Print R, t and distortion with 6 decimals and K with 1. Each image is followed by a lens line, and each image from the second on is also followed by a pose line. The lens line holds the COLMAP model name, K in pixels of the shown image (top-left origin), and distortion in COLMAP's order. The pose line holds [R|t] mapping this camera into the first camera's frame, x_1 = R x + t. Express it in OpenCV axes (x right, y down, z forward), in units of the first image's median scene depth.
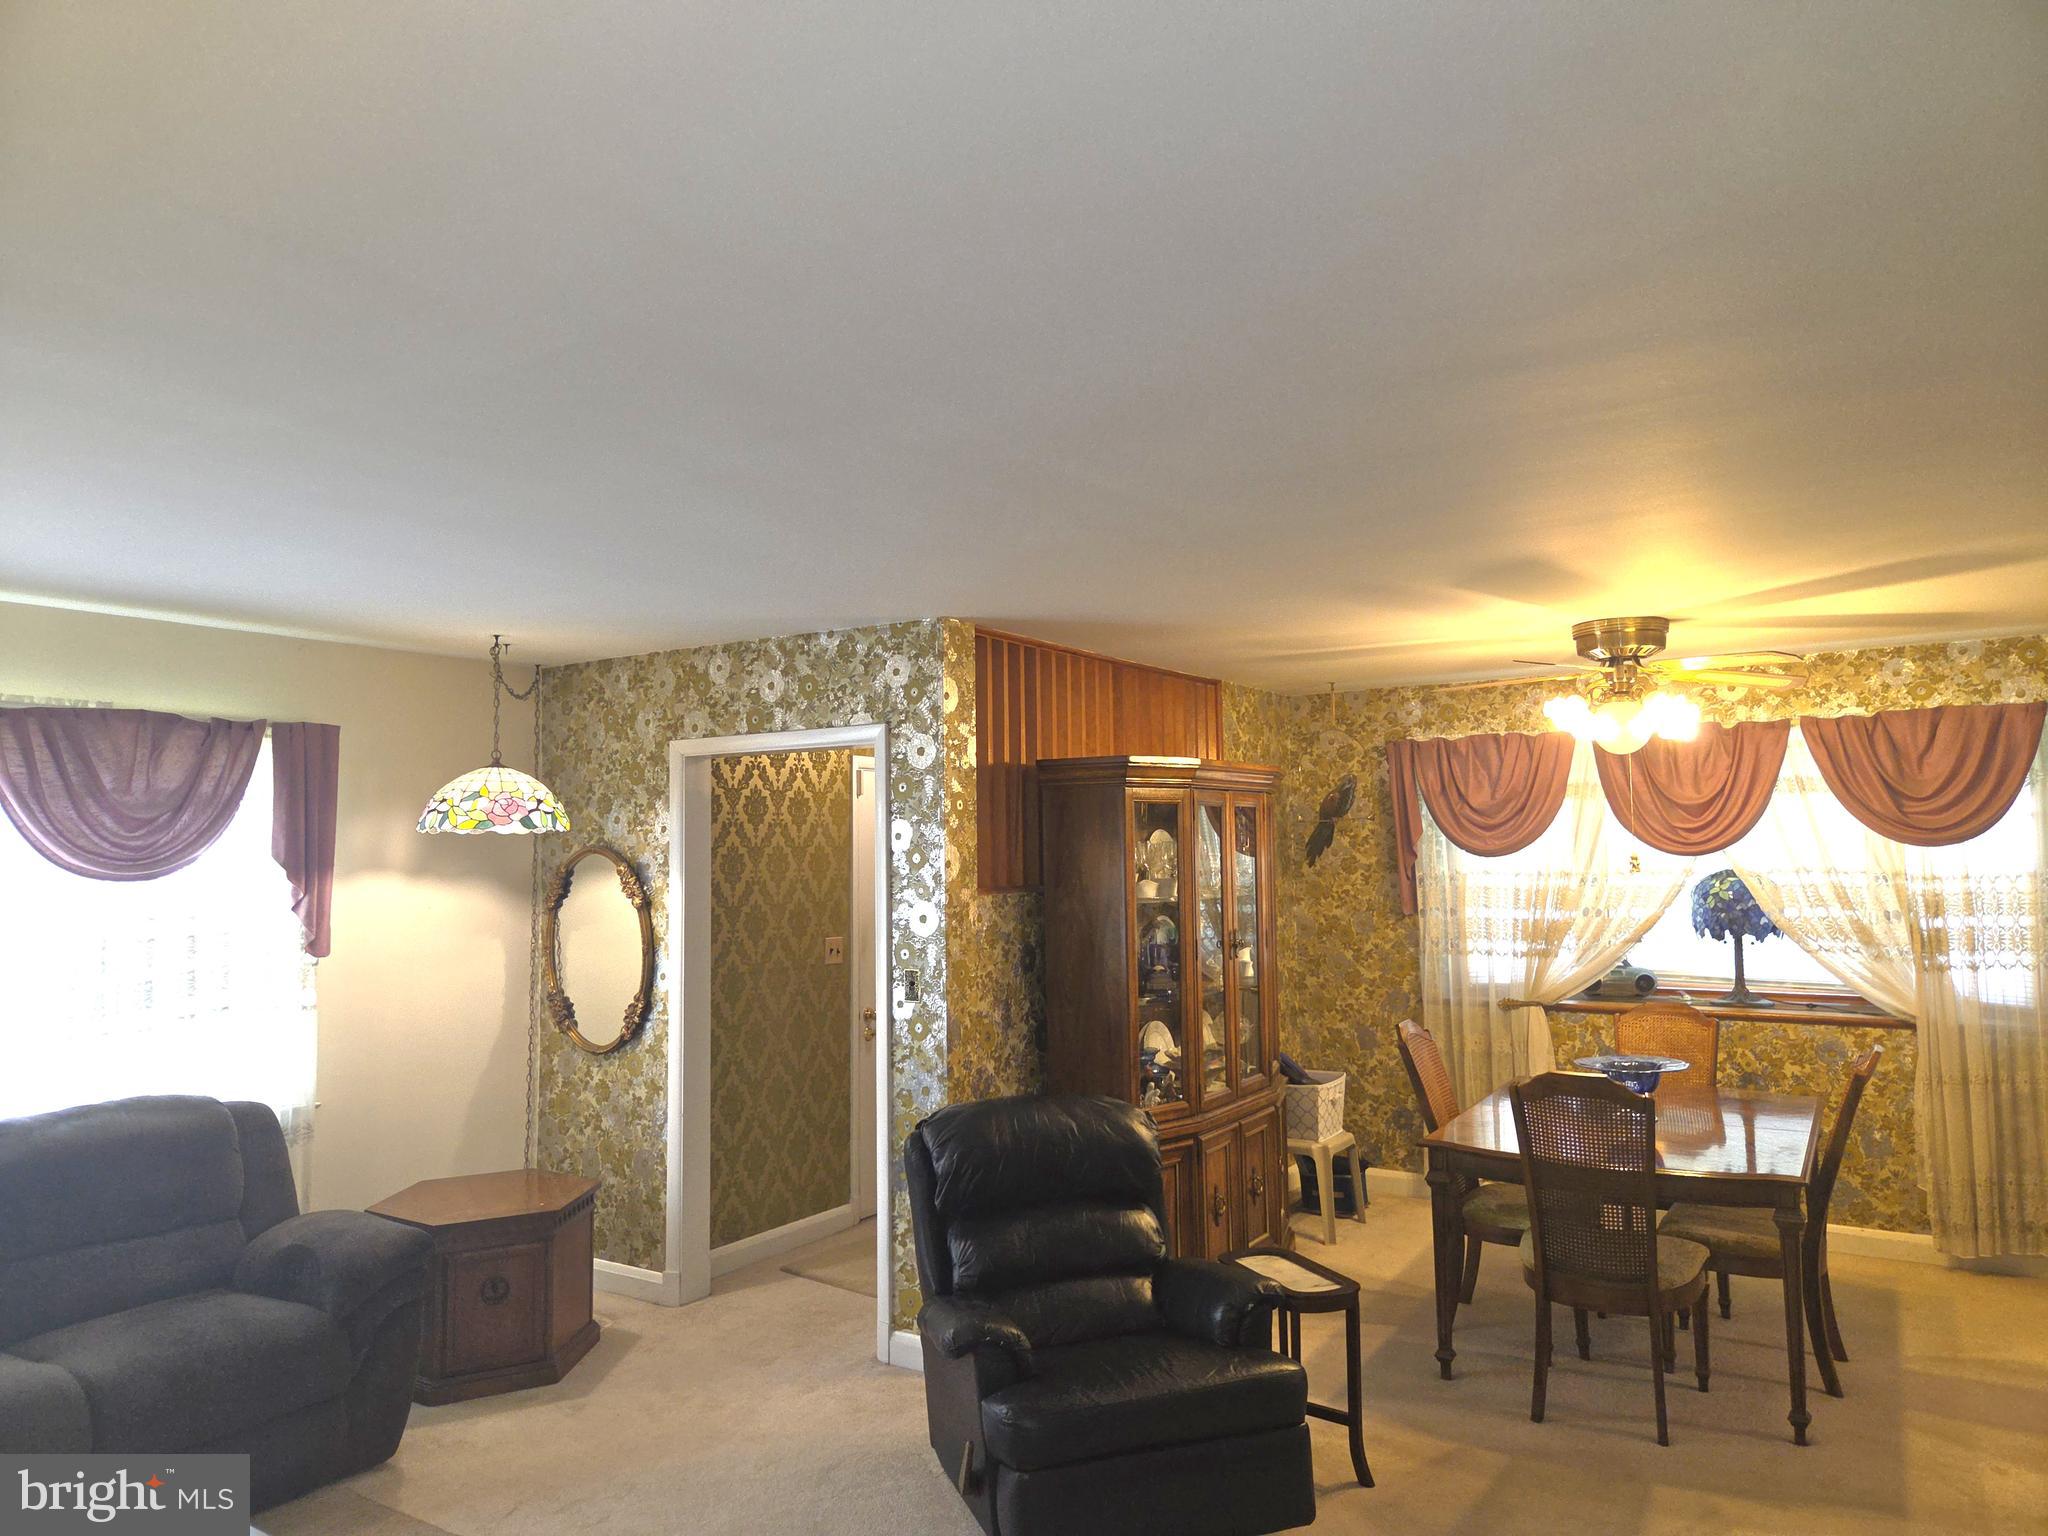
lens RADIAL K [[1378.8, 0, 1026.3], [0, 1378.8, 769.4], [0, 0, 1]] dist [0.069637, -0.057314]
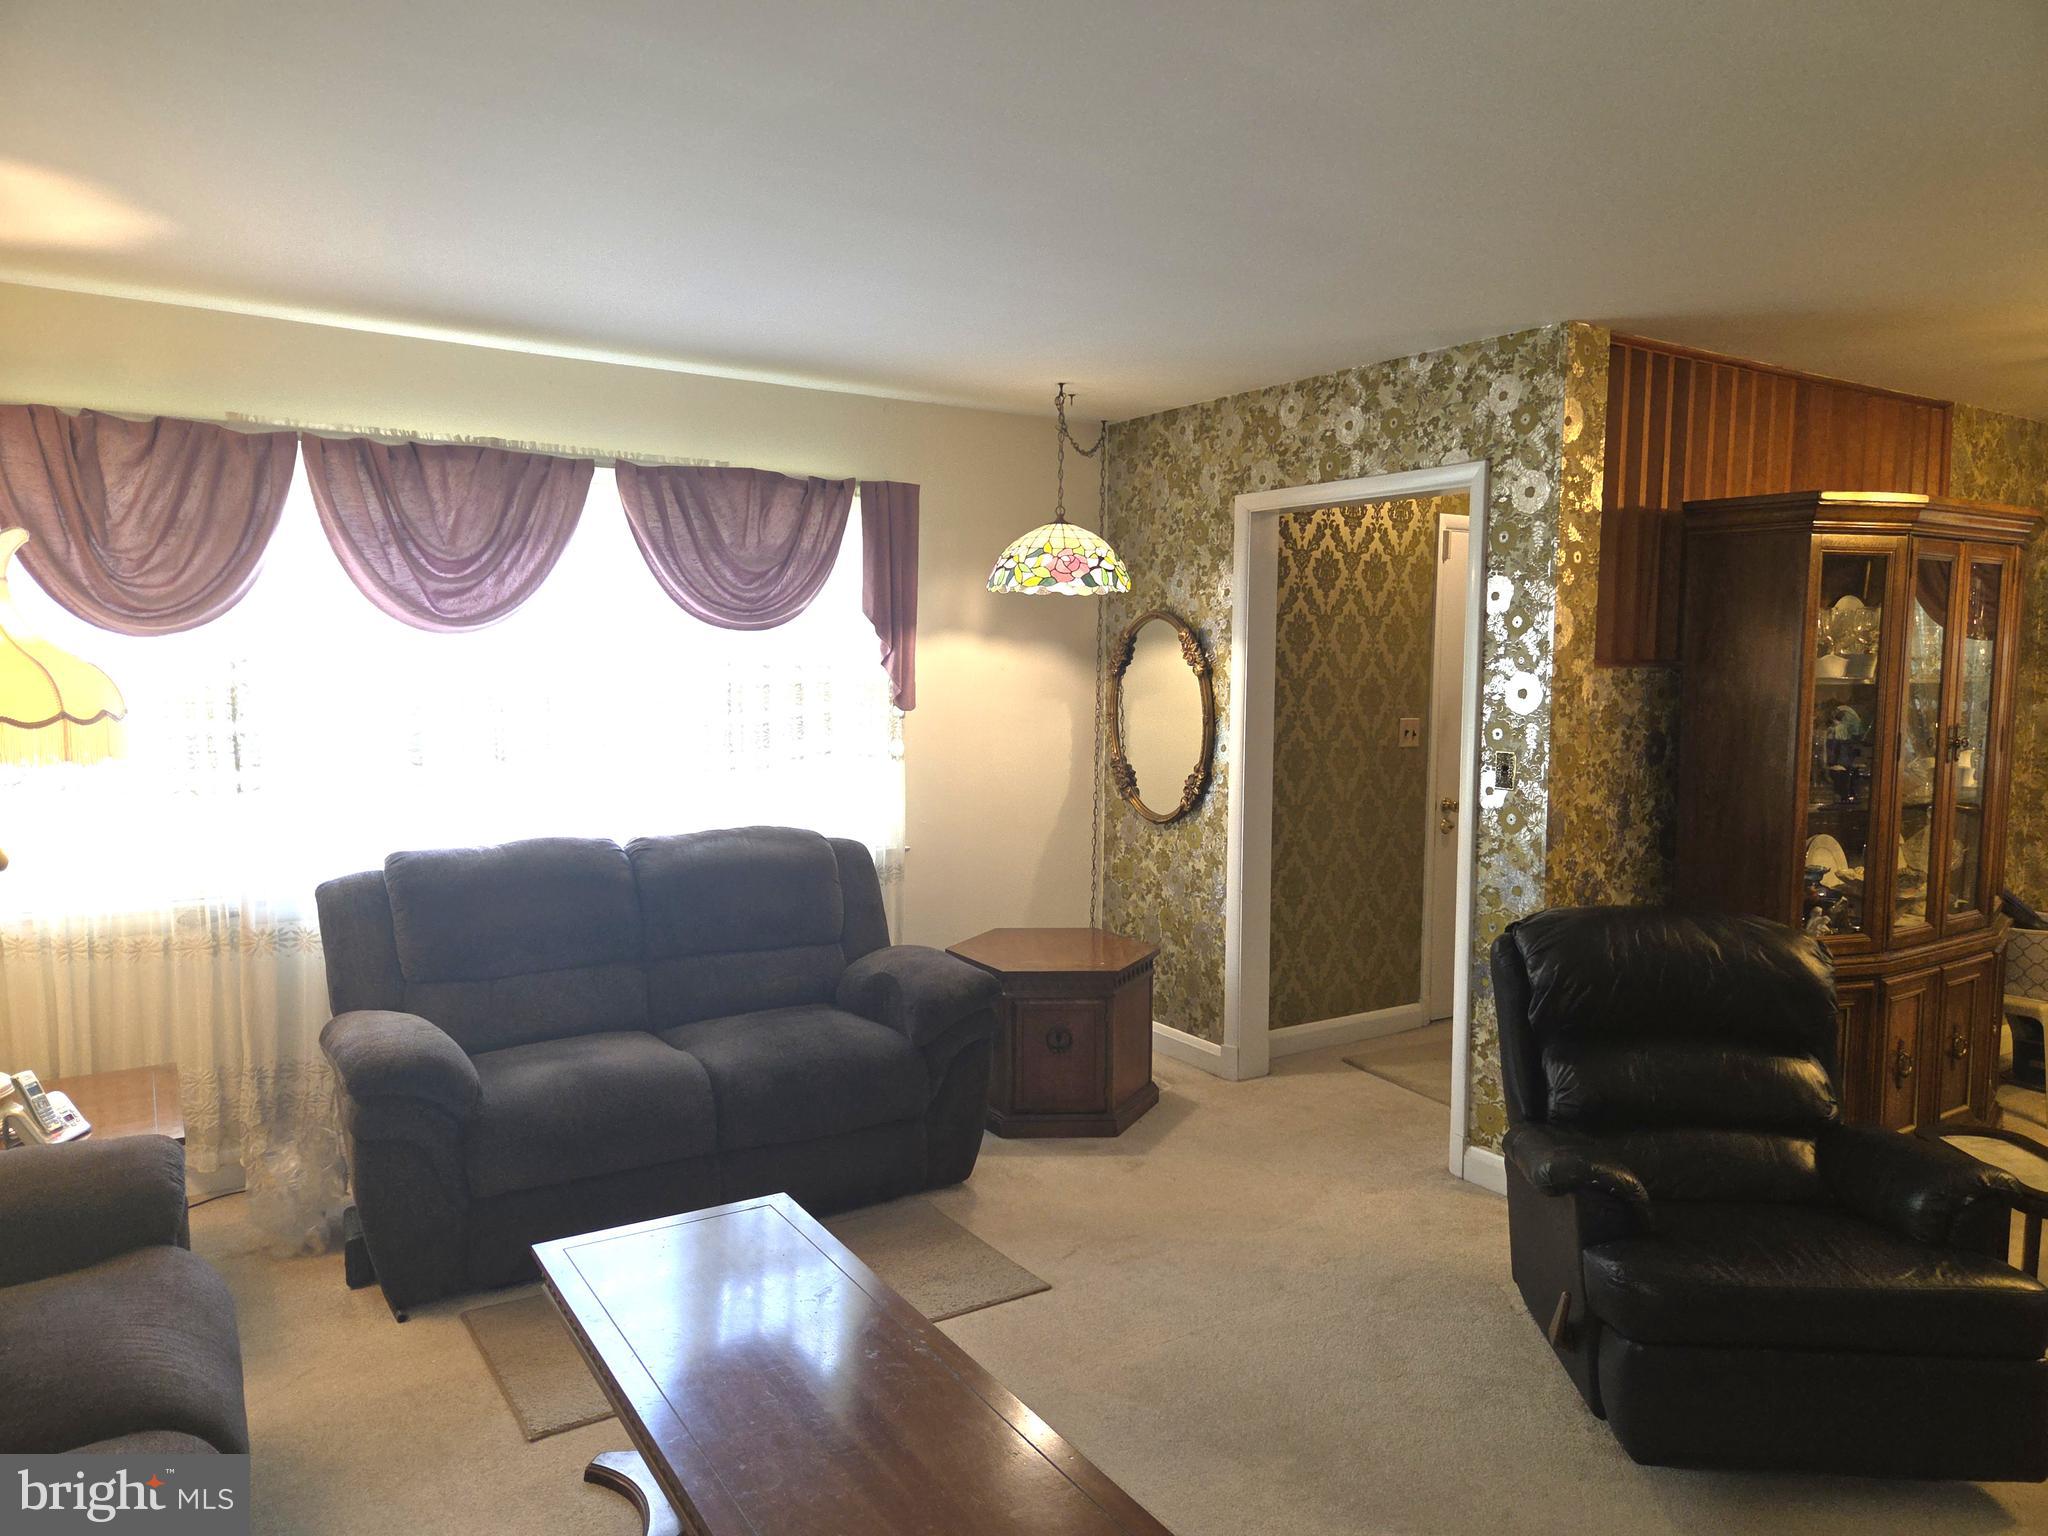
lens RADIAL K [[1378.8, 0, 1012.0], [0, 1378.8, 764.8], [0, 0, 1]] dist [0.069637, -0.057314]
pose [[0.915265, 0.052858, -0.399369, -0.015844], [0.005110, 0.989752, 0.142707, 0.024351], [0.402820, -0.132656, 0.905615, 0.081231]]
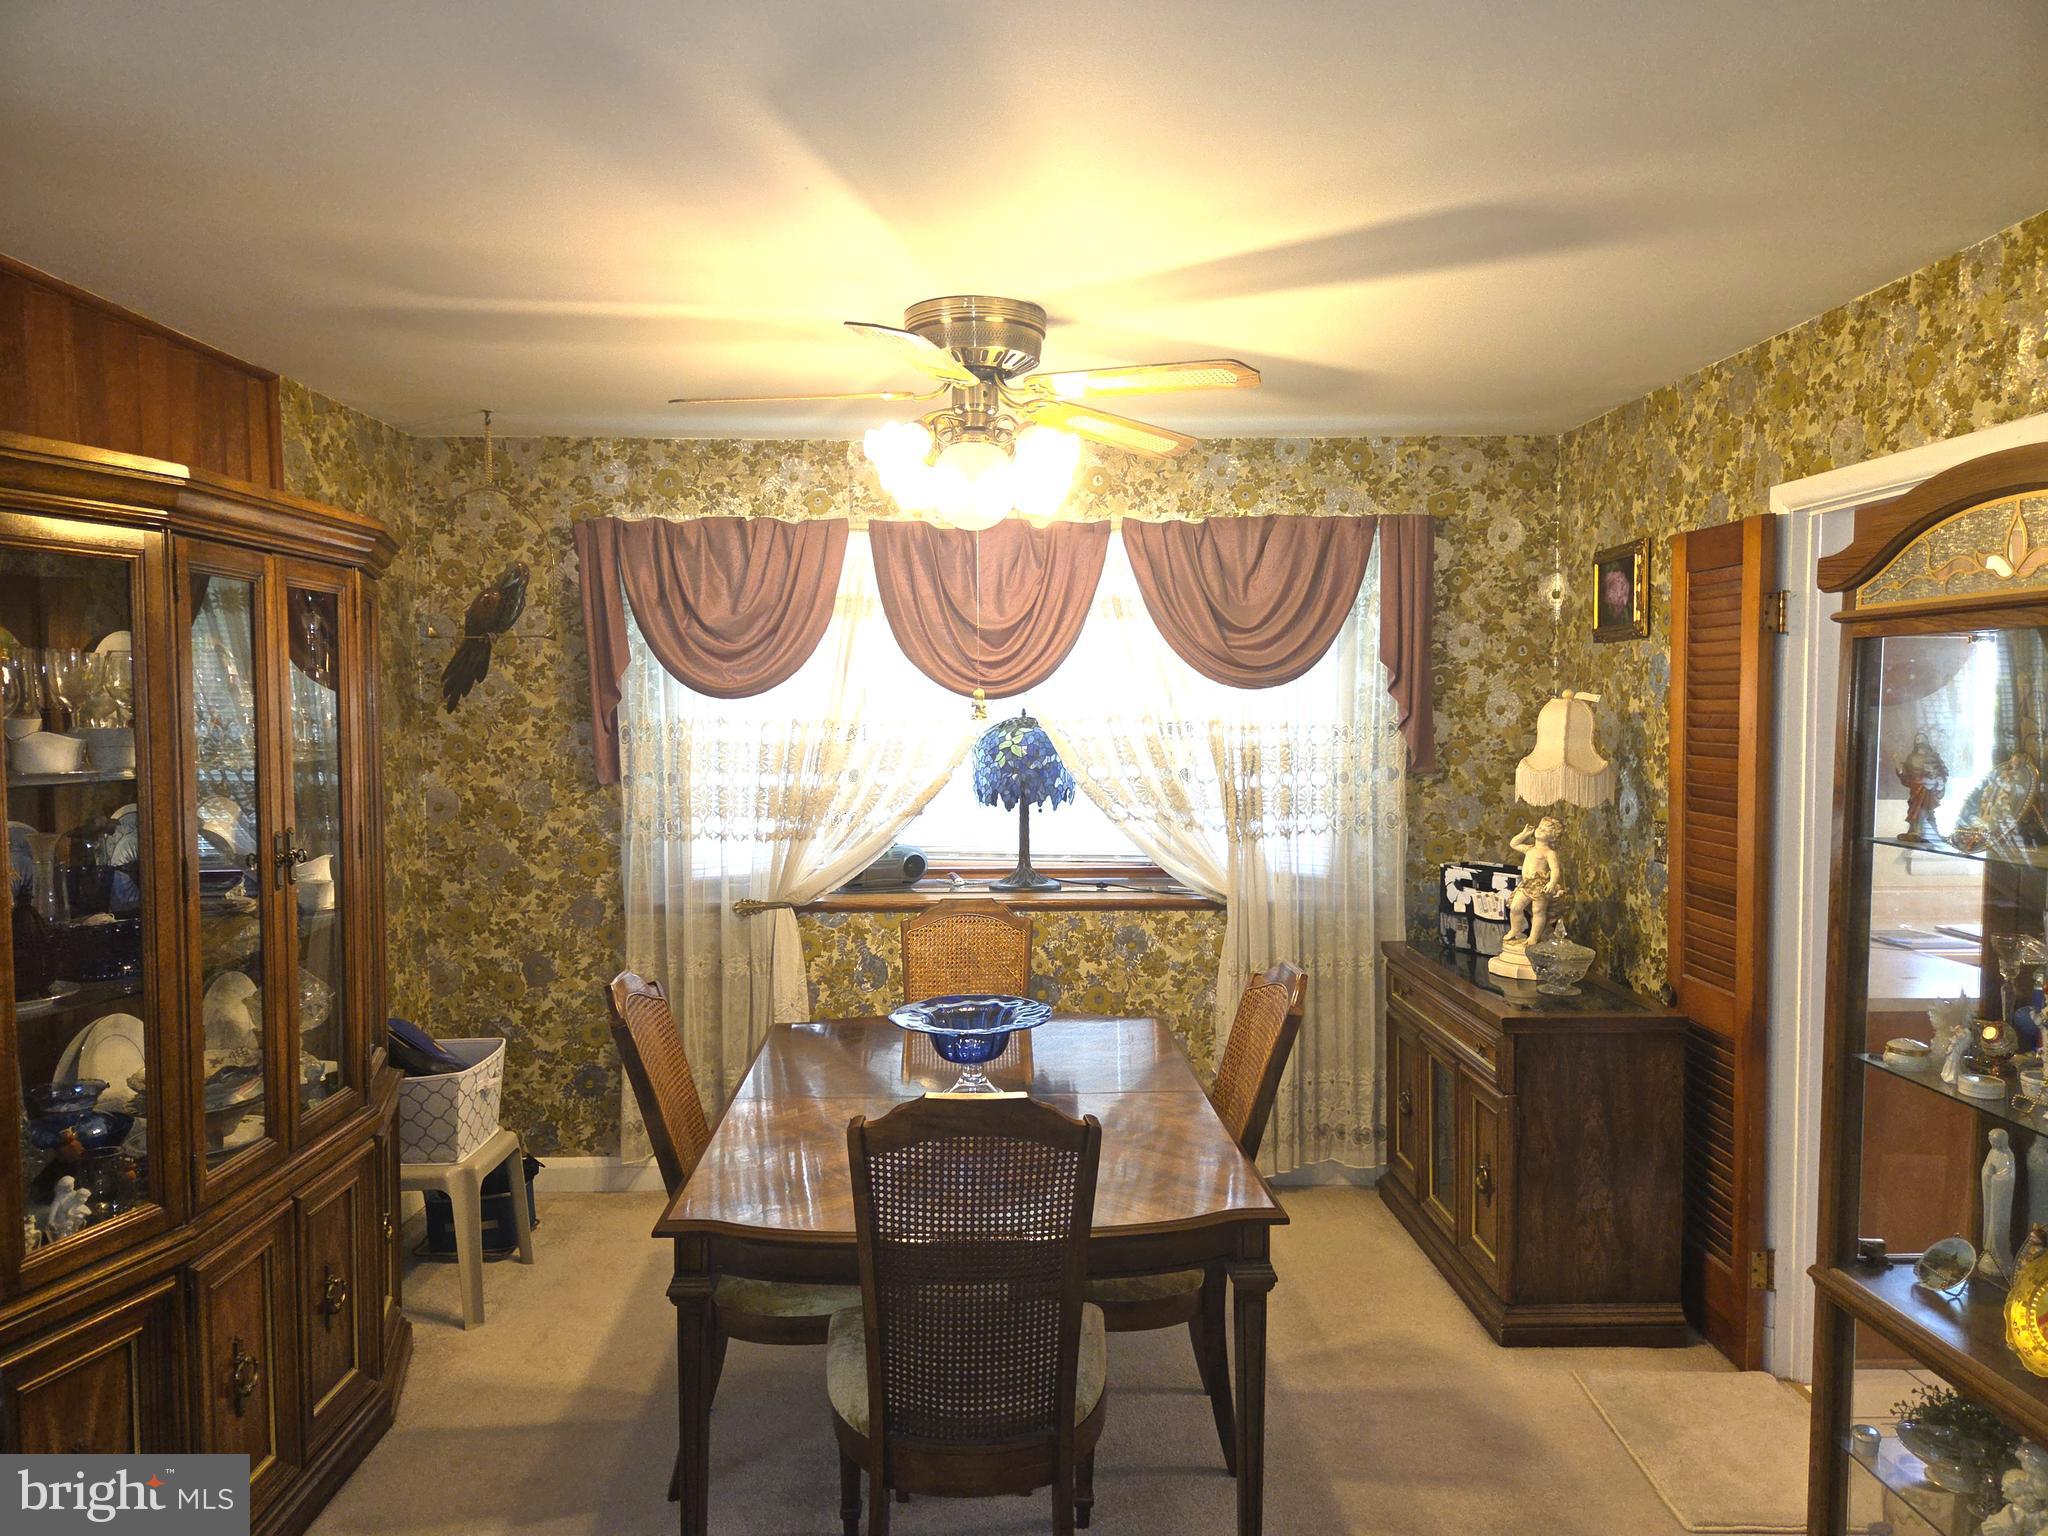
lens RADIAL K [[1378.8, 0, 1016.3], [0, 1378.8, 774.2], [0, 0, 1]] dist [0.069637, -0.057314]
pose [[0.834108, -0.017585, 0.551320, 0.092787], [-0.043080, 0.994362, 0.096894, 0.034564], [-0.549916, -0.104570, 0.828648, 0.434412]]
